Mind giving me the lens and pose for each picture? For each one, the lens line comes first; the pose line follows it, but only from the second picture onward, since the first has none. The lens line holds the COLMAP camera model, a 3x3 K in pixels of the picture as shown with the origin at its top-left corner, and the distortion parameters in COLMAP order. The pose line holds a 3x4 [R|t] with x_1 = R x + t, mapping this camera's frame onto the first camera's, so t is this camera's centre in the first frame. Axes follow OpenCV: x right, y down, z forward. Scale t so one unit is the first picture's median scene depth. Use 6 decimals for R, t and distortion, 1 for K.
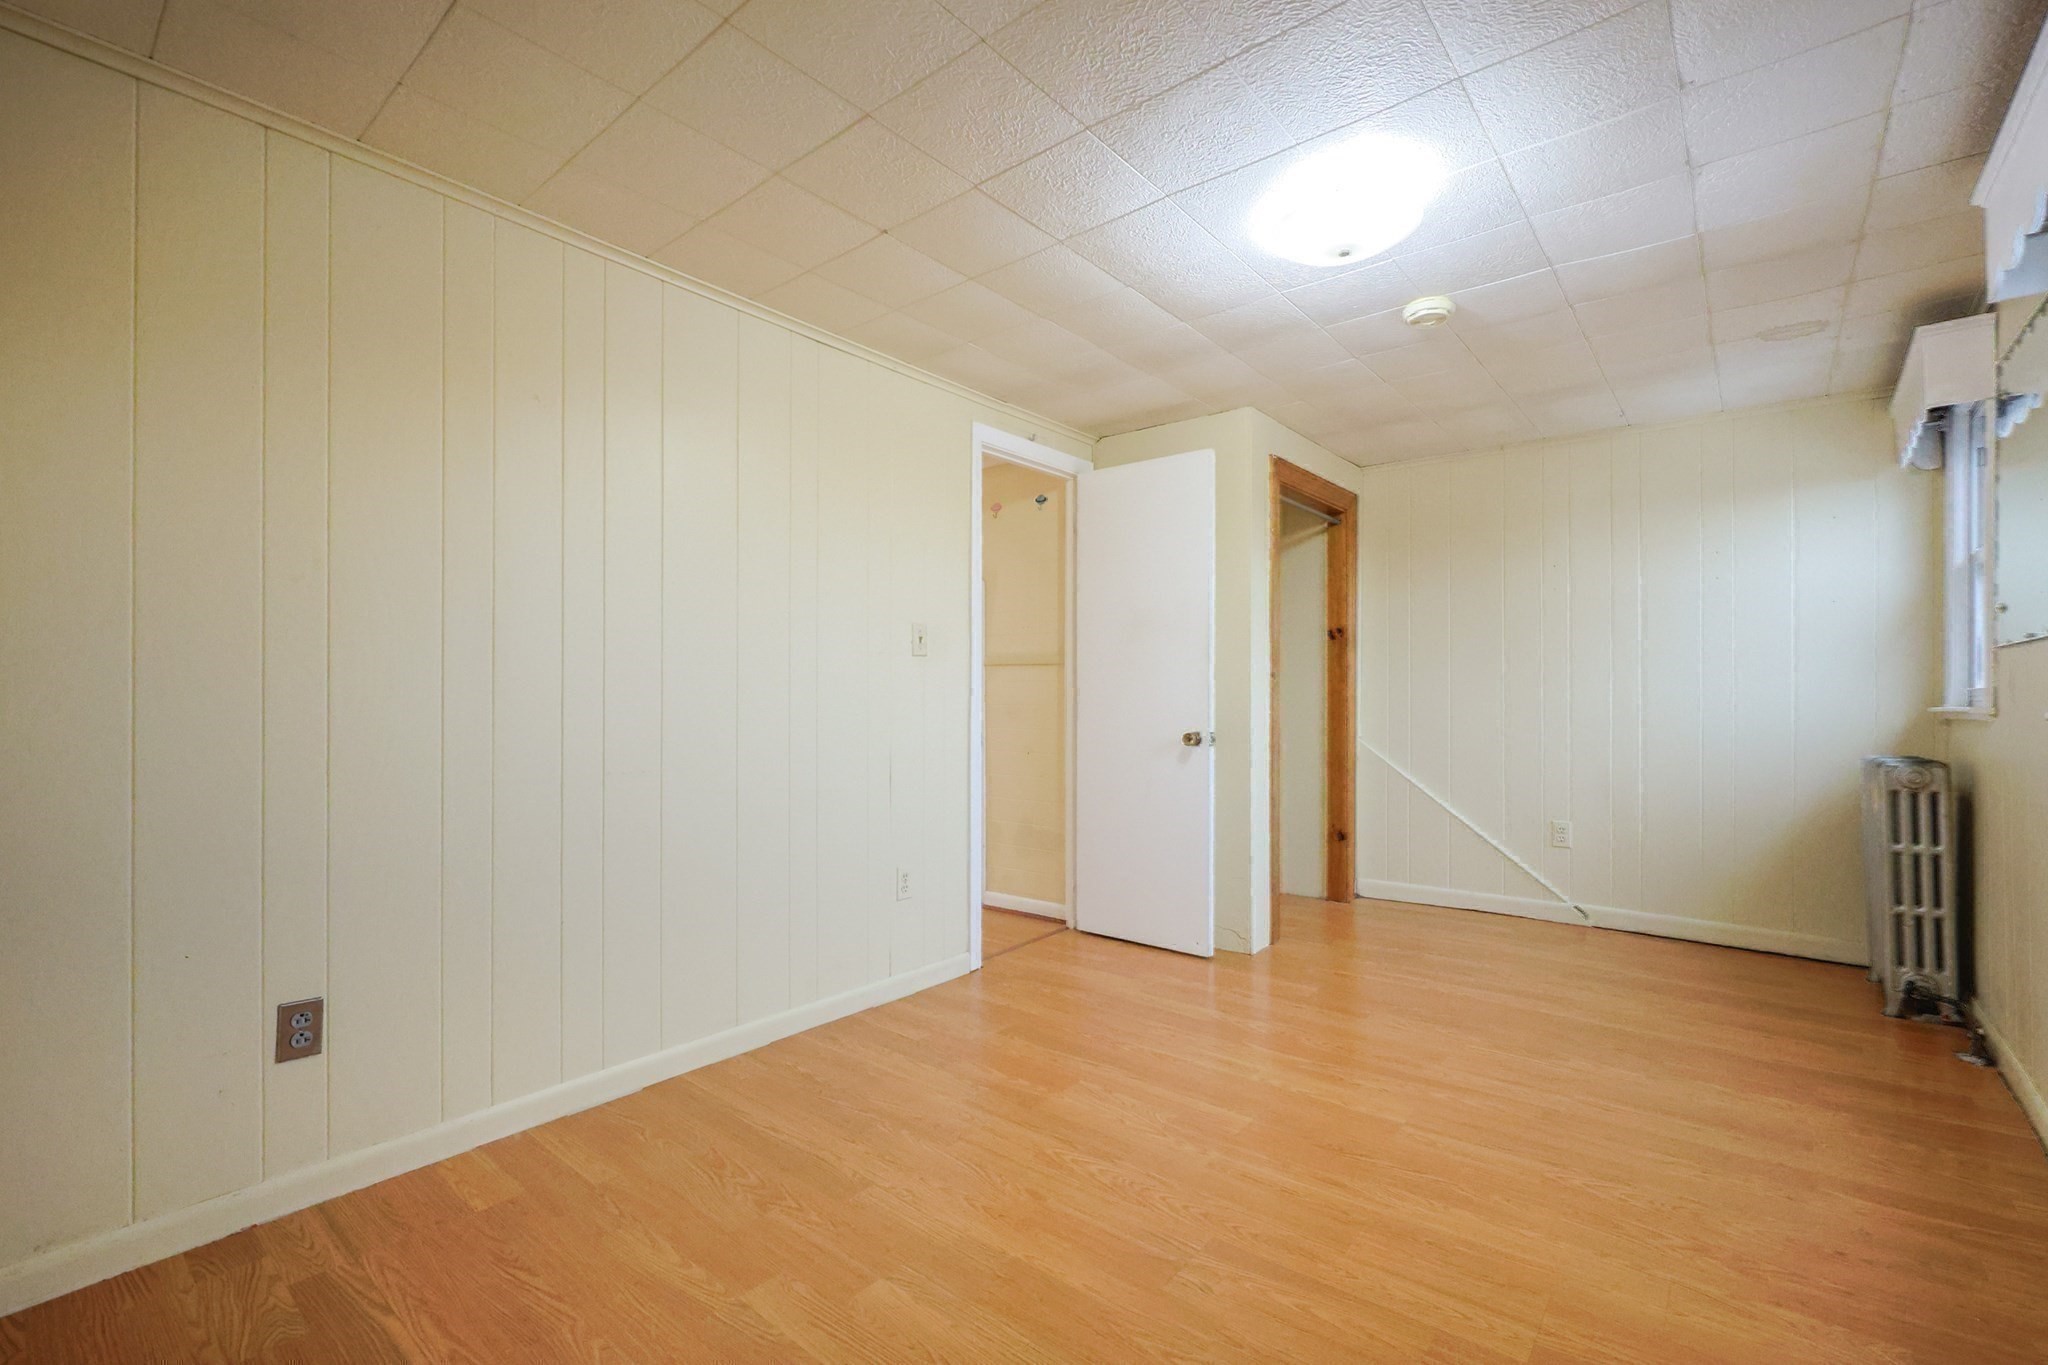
lens RADIAL K [[846.8, 0, 1022.0], [0, 846.8, 690.2], [0, 0, 1]] dist [-0.000480, 0.000445]
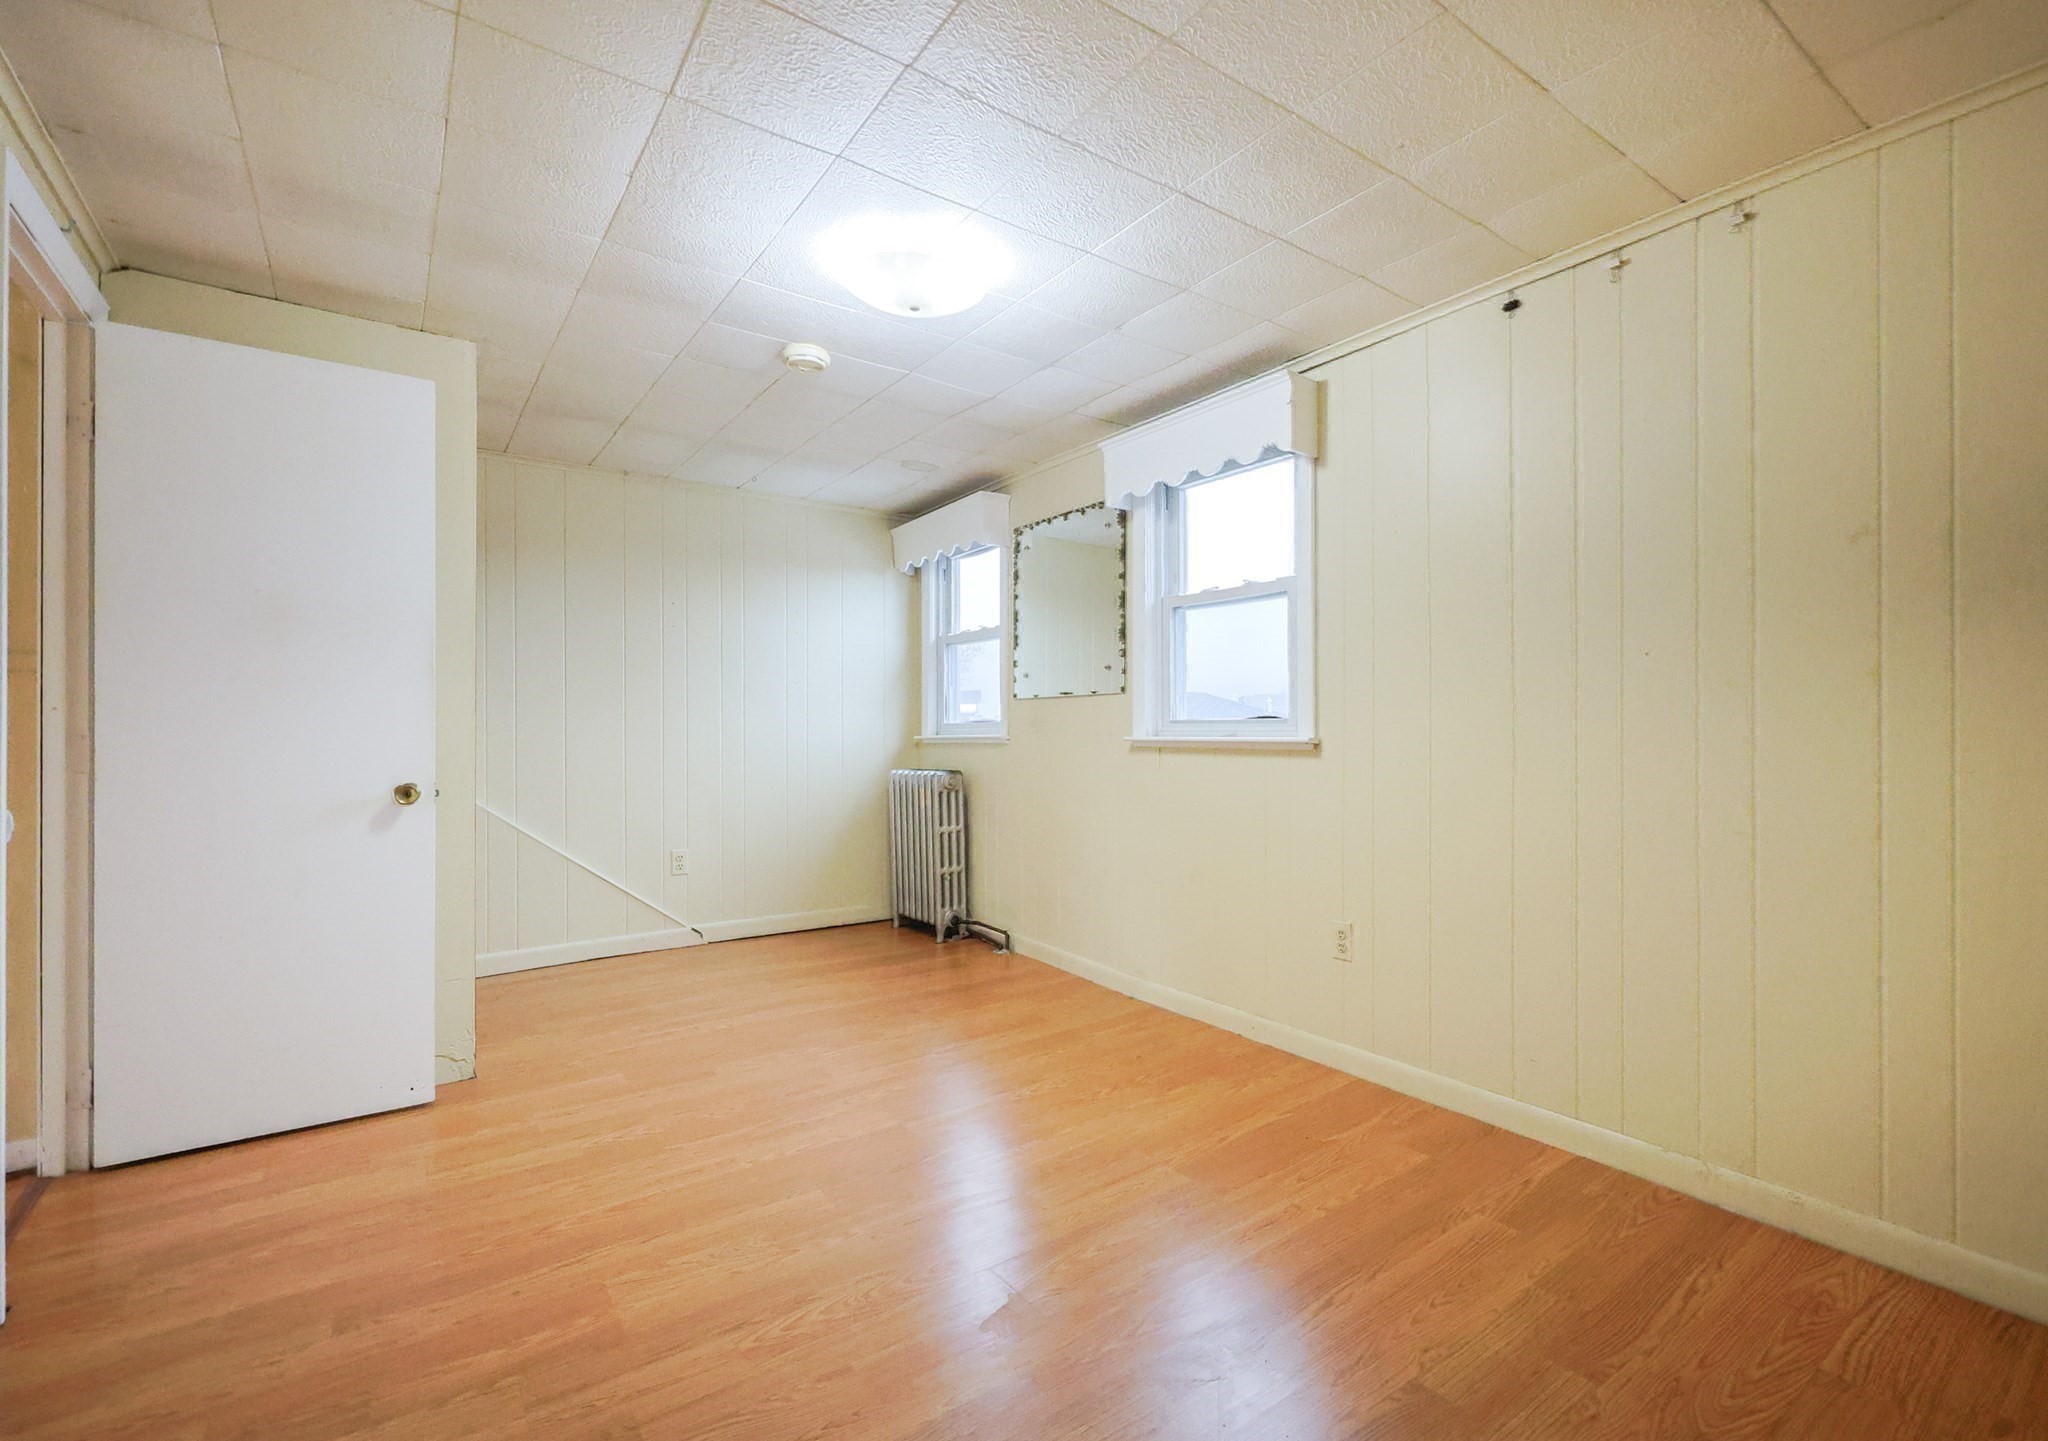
lens RADIAL K [[939.5, 0, 1024.0], [0, 939.5, 720.5], [0, 0, 1]] dist [-0.000525, -0.000482]
pose [[0.271388, 0.005320, 0.962455, -0.467101], [-0.002116, 0.999986, -0.004931, 0.001458], [-0.962468, -0.000699, 0.271395, 0.366211]]
